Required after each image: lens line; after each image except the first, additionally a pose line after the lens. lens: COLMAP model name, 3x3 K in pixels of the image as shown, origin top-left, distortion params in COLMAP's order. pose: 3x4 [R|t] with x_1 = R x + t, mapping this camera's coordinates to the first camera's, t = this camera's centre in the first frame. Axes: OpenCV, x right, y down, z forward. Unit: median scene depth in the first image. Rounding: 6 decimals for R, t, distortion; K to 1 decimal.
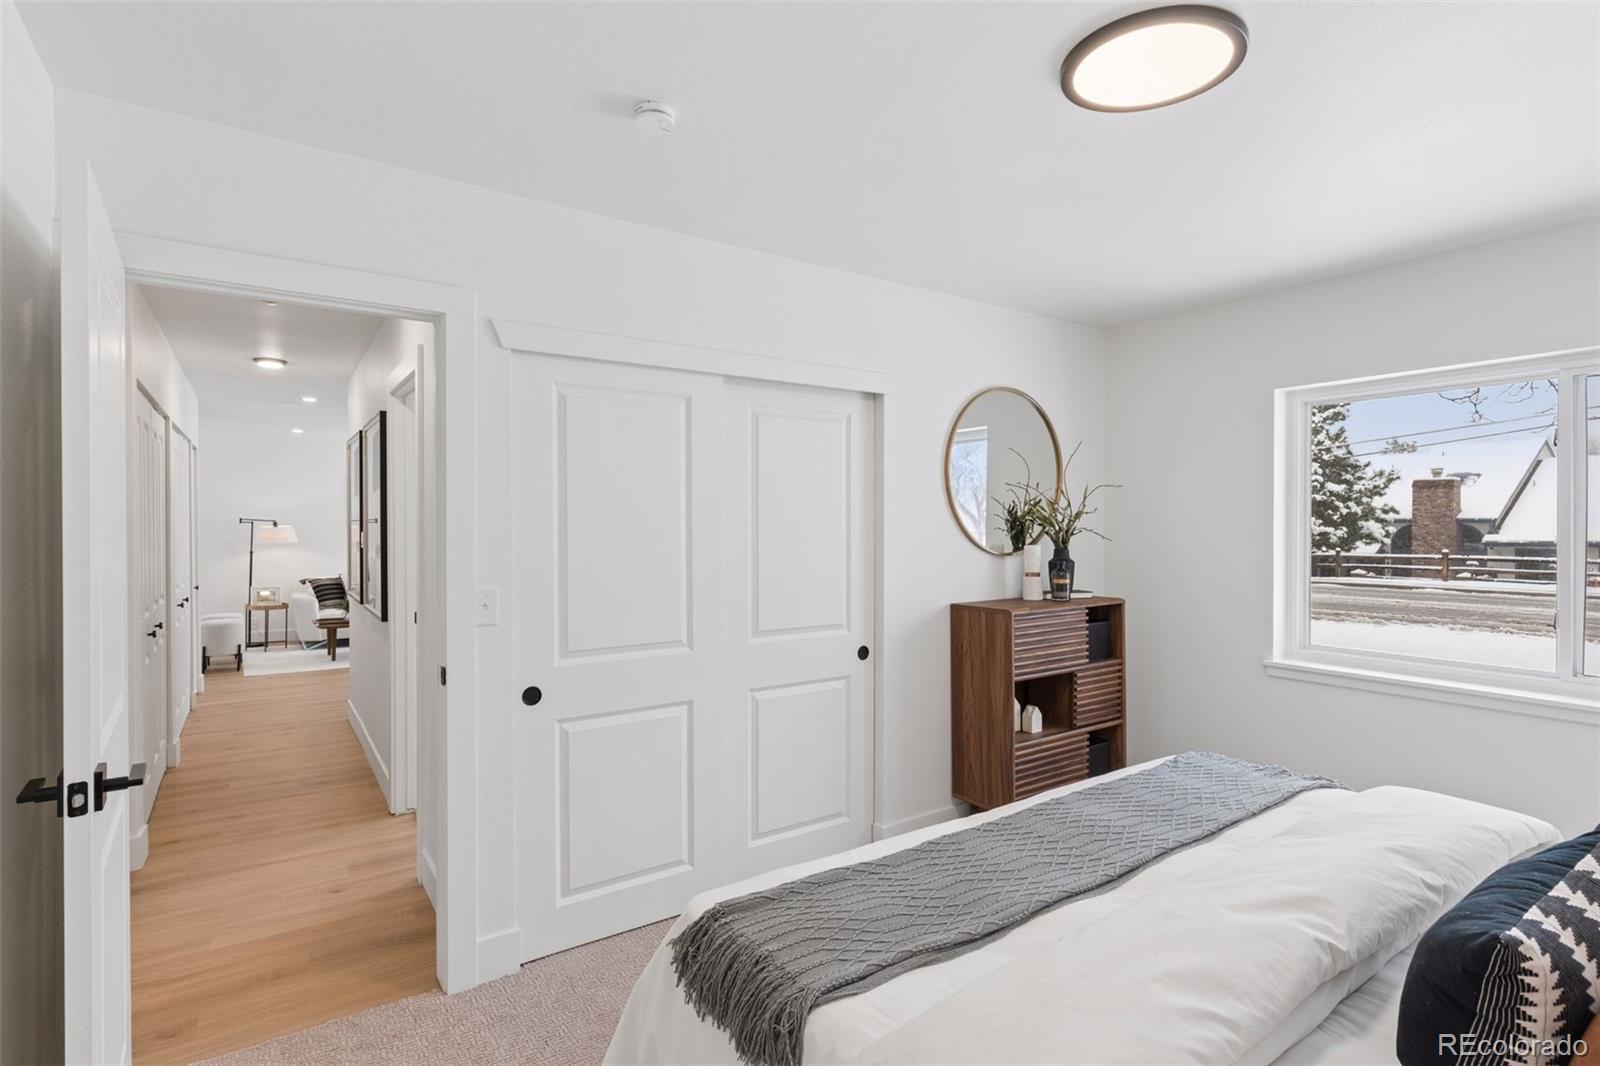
lens RADIAL K [[780.4, 0, 801.6], [0, 780.4, 528.2], [0, 0, 1]] dist [-0.002981, 0.001362]
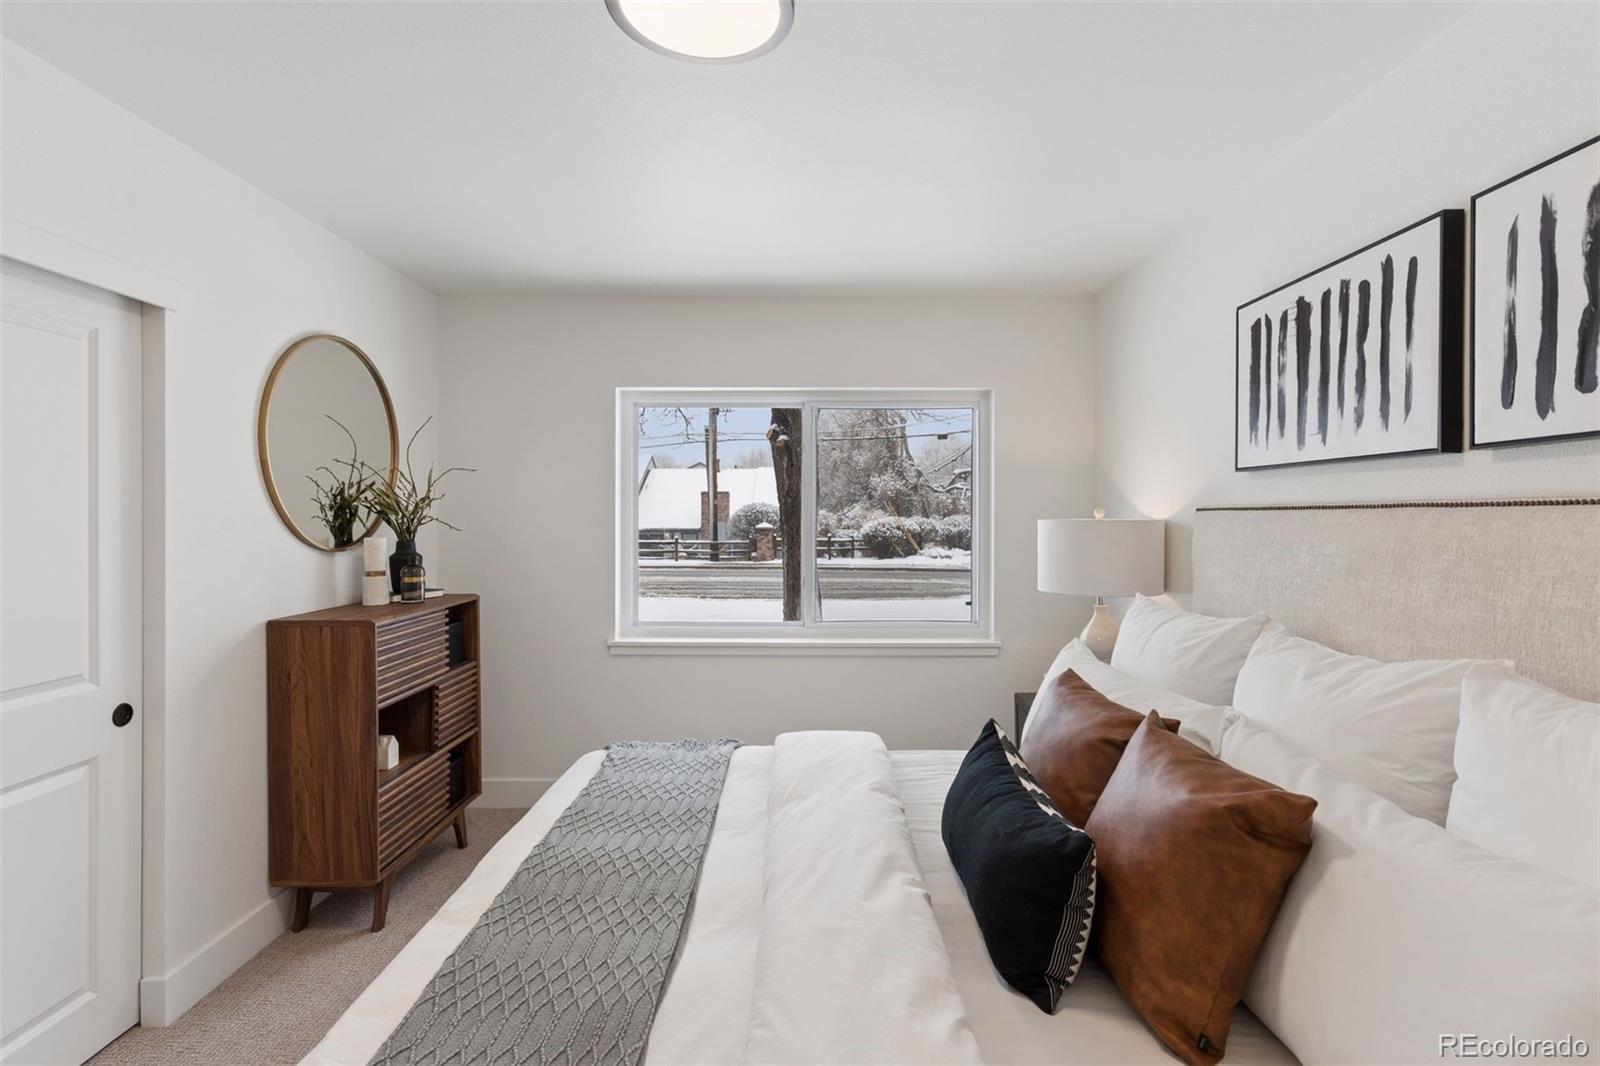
lens RADIAL K [[765.3, 0, 801.2], [0, 765.3, 519.7], [0, 0, 1]] dist [0.003501, -0.000968]
pose [[0.576271, -0.004276, 0.817248, -0.106200], [0.004087, 0.999989, 0.002350, 0.004008], [-0.817249, 0.001986, 0.576282, 0.195211]]
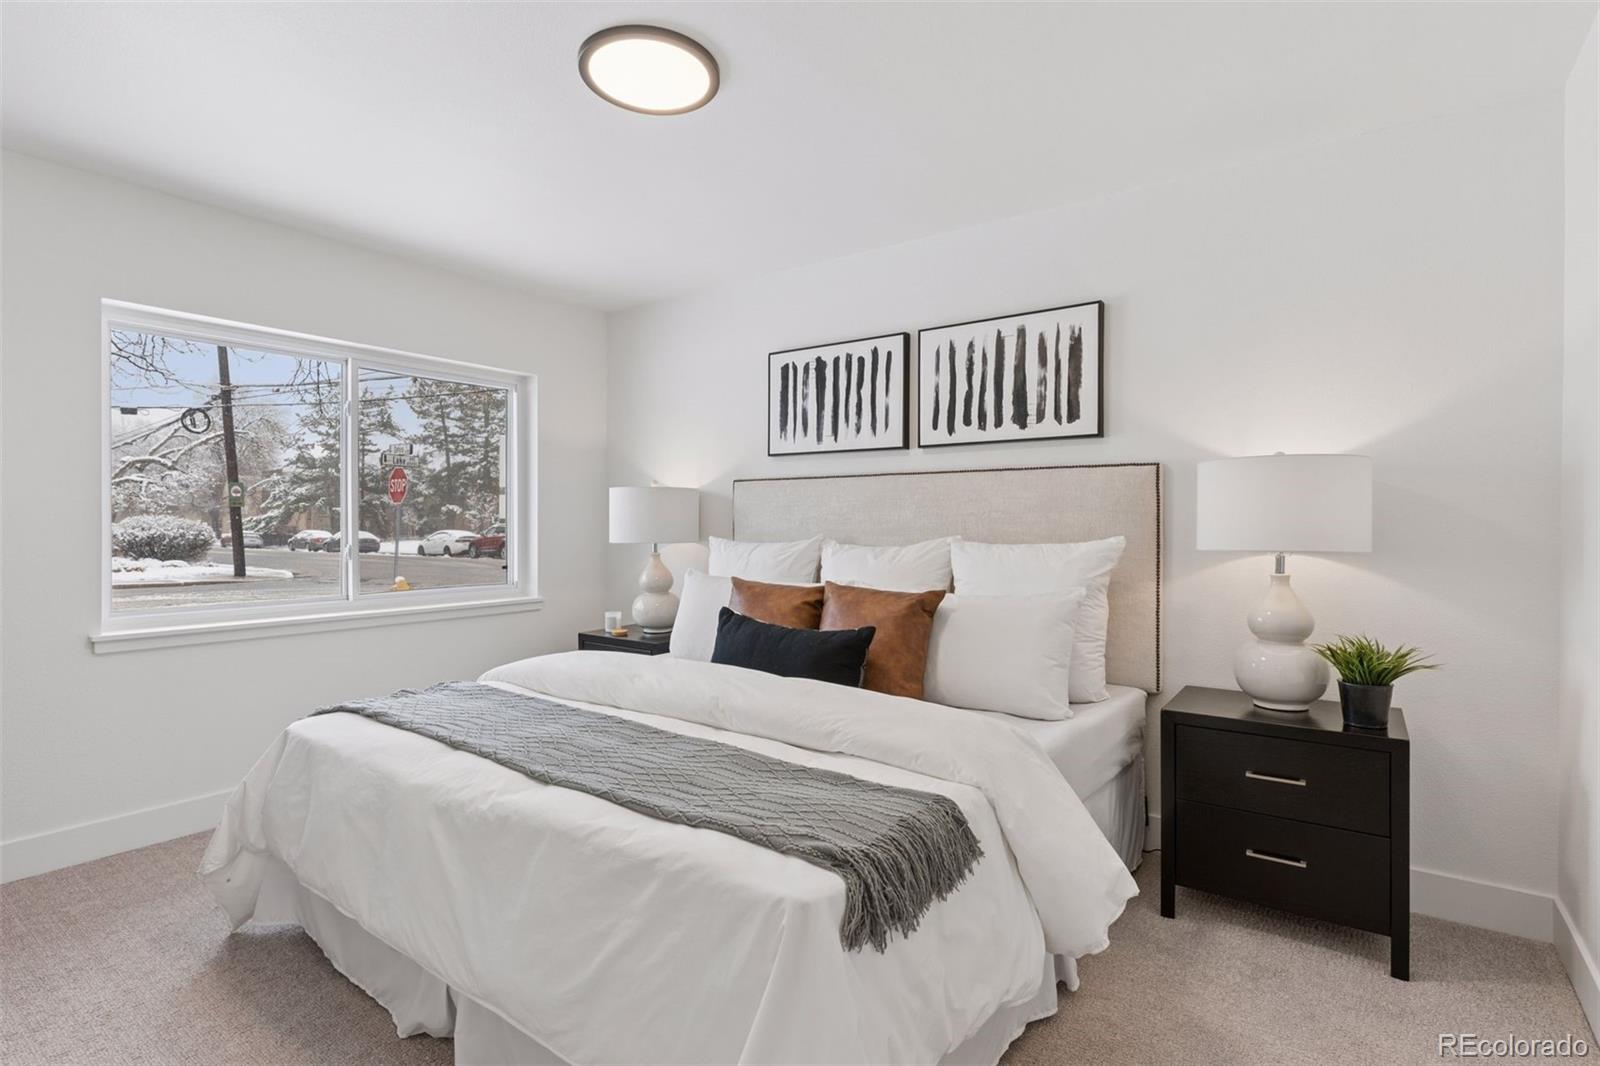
lens RADIAL K [[780.4, 0, 815.1], [0, 780.4, 535.9], [0, 0, 1]] dist [-0.002981, 0.001362]
pose [[-0.334608, -0.016713, 0.942209, -0.404440], [0.003057, 0.999818, 0.018820, 0.058873], [-0.942352, 0.009177, -0.334496, 0.596827]]
